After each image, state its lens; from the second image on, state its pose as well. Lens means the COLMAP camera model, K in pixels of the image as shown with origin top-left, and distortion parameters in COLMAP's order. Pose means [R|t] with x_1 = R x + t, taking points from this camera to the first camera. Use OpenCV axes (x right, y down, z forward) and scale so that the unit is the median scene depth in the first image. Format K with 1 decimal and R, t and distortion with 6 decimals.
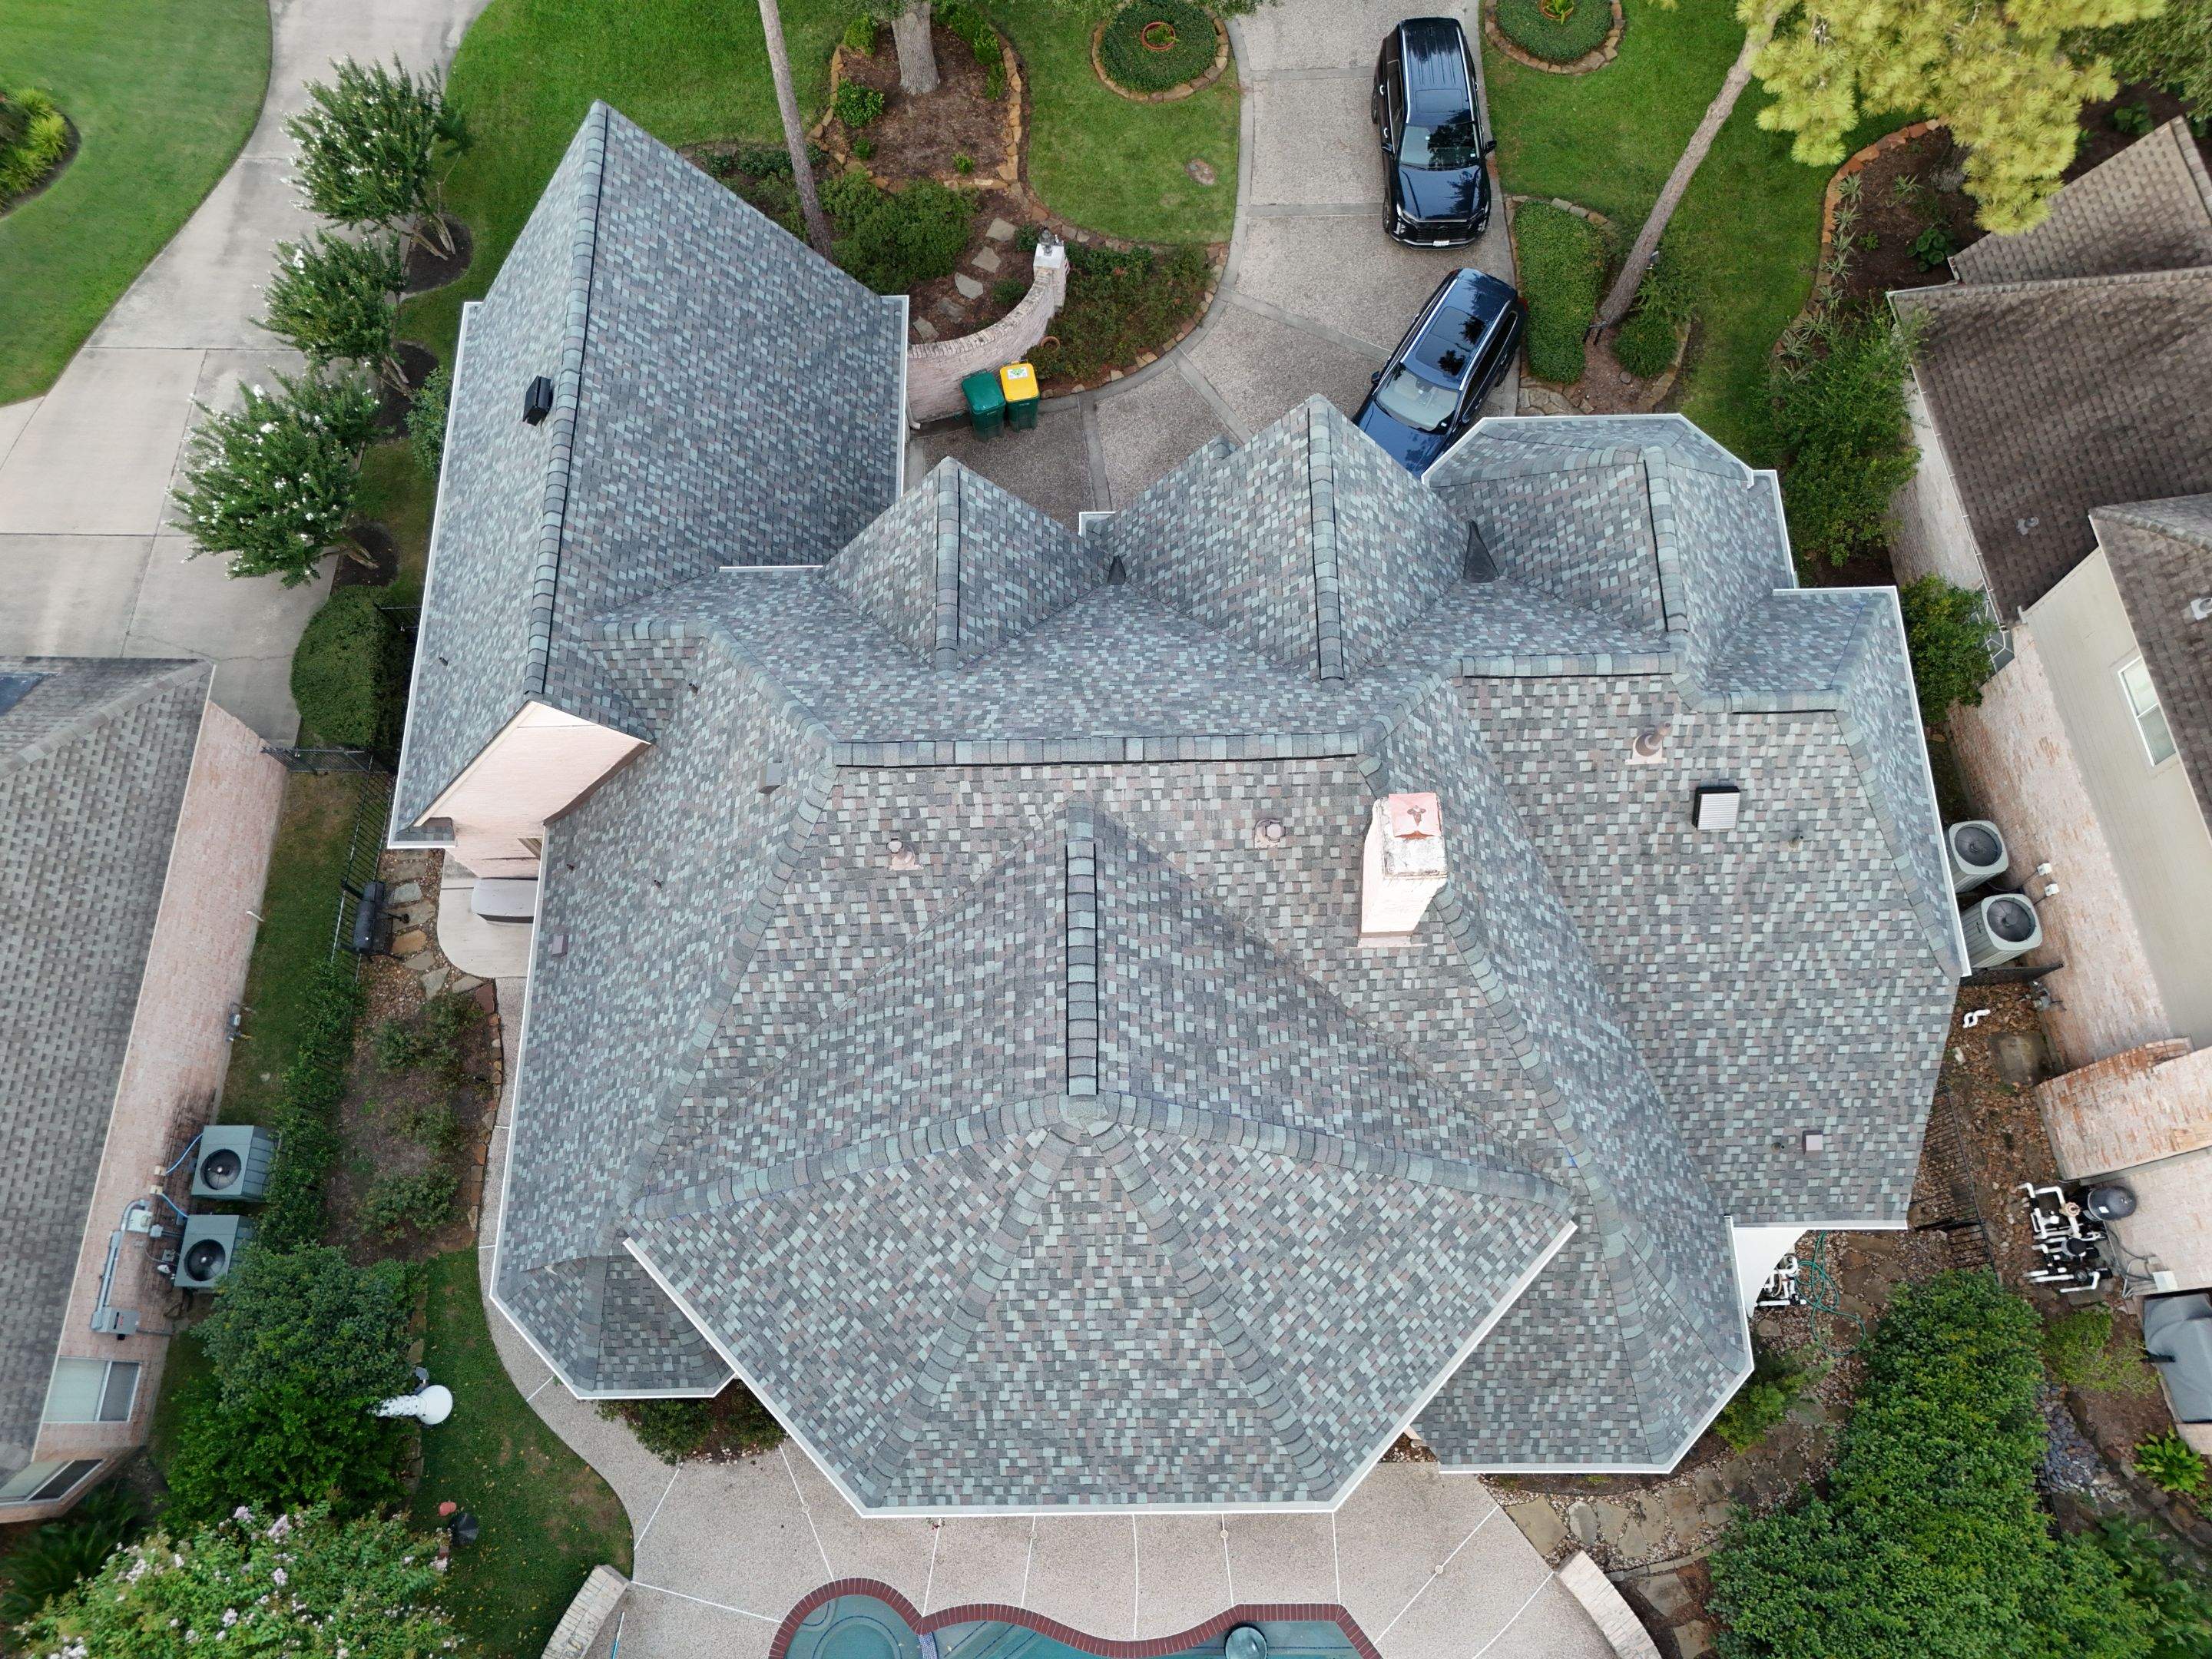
lens RADIAL K [[1620.1, 0, 1106.0], [0, 1620.1, 829.5], [0, 0, 1]] dist [0.076143, -0.072780]
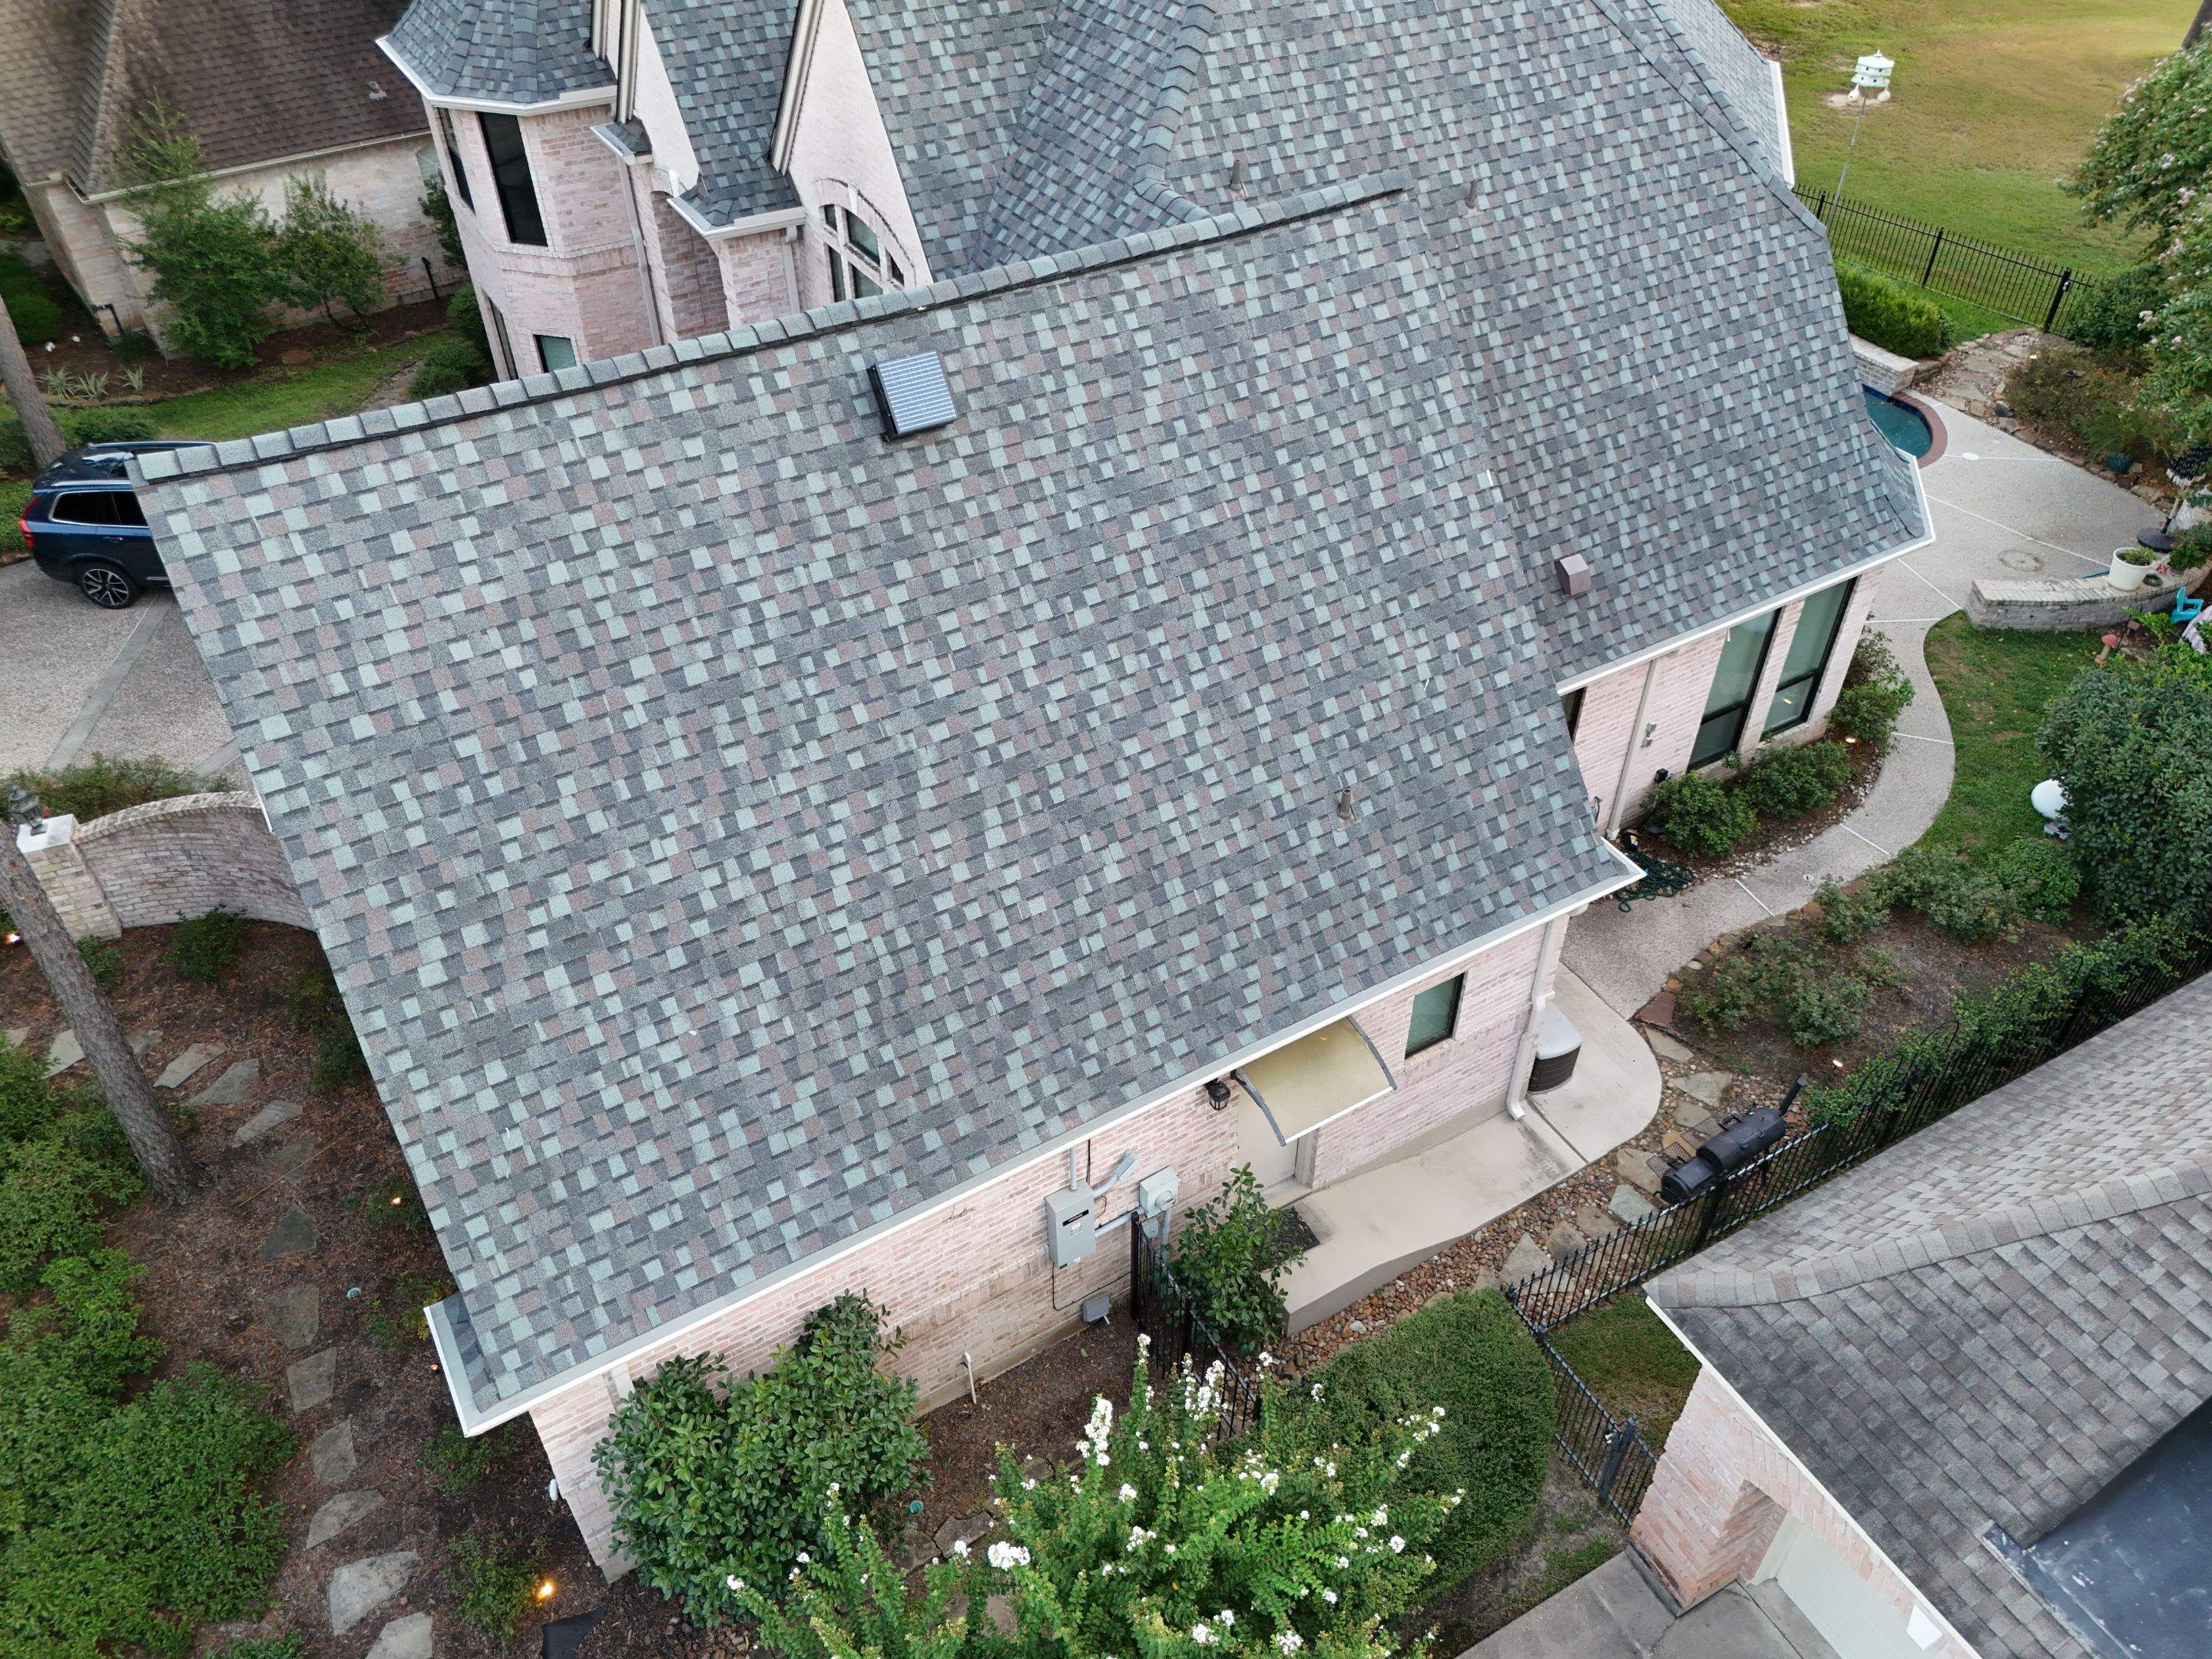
lens RADIAL K [[1620.1, 0, 1106.0], [0, 1620.1, 829.5], [0, 0, 1]] dist [0.076143, -0.072780]
pose [[-0.502534, -0.560934, 0.657884, -0.907106], [0.815829, -0.055815, 0.575593, -0.598583], [-0.286150, 0.825977, 0.485675, 0.985047]]
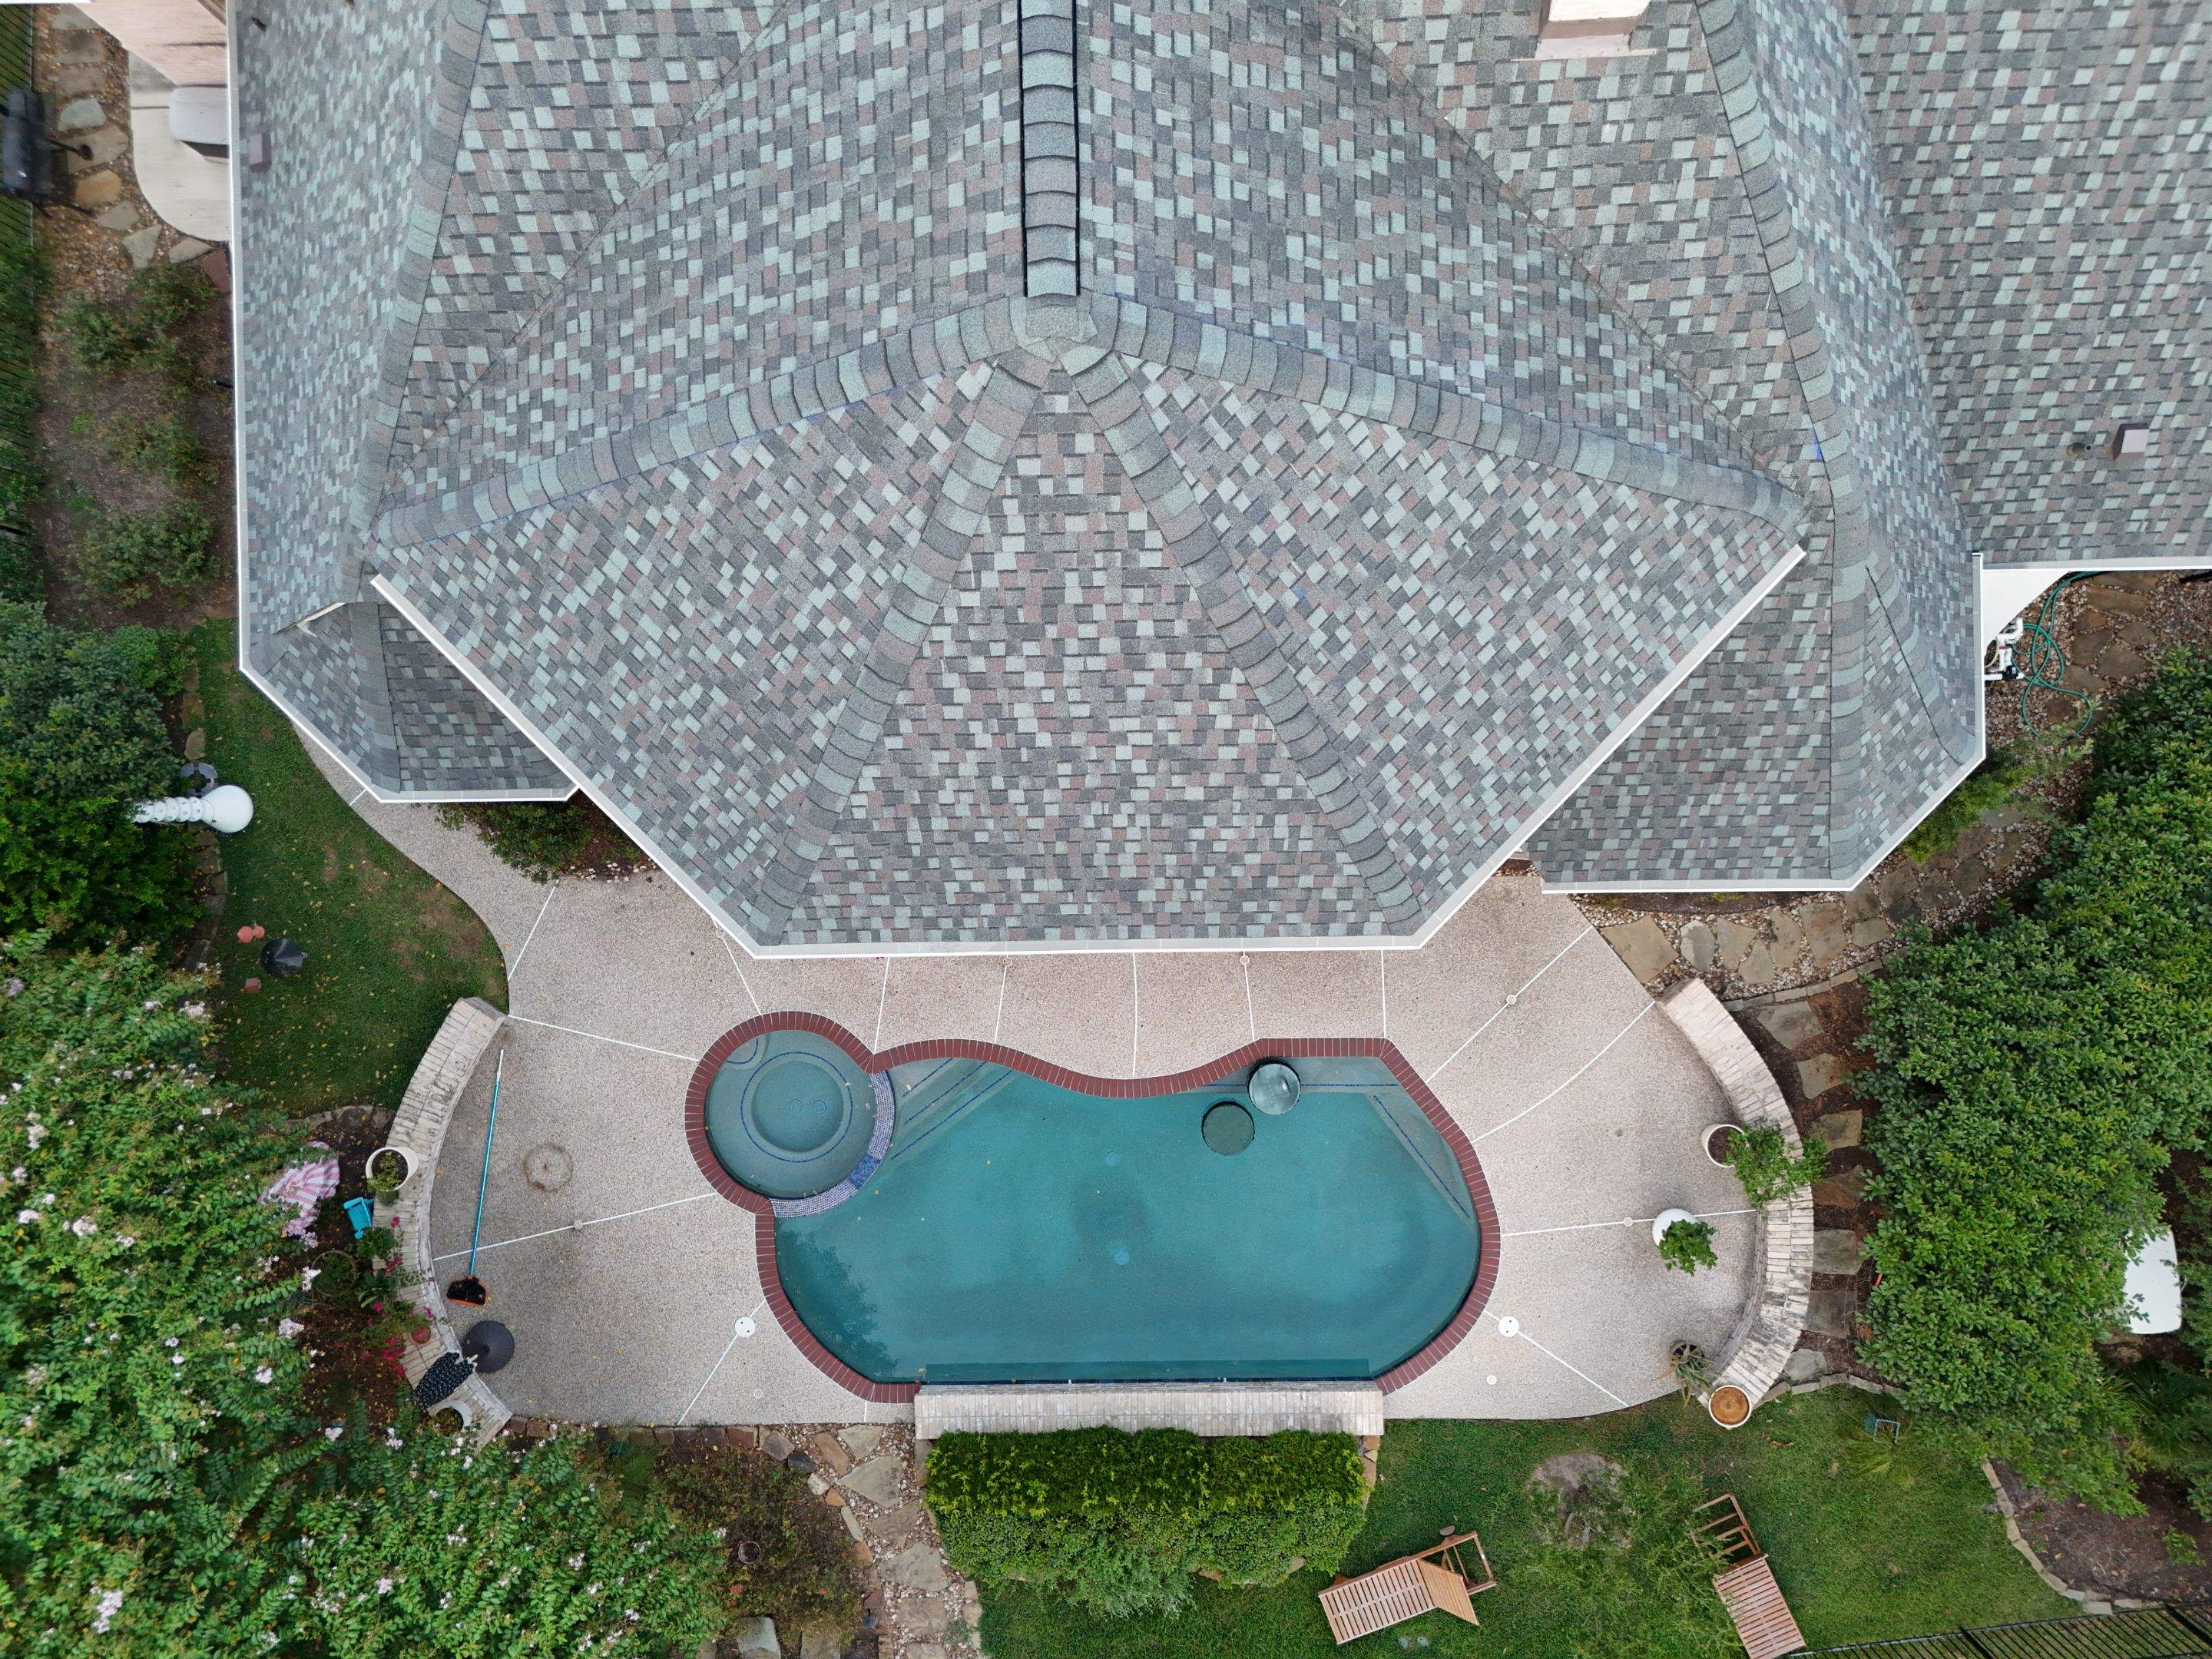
lens RADIAL K [[1620.1, 0, 1106.0], [0, 1620.1, 829.5], [0, 0, 1]] dist [0.076143, -0.072780]
pose [[0.999981, -0.003180, 0.005337, 0.000216], [0.001176, 0.940430, 0.339985, 0.124357], [-0.006100, -0.339972, 0.940416, 0.345478]]
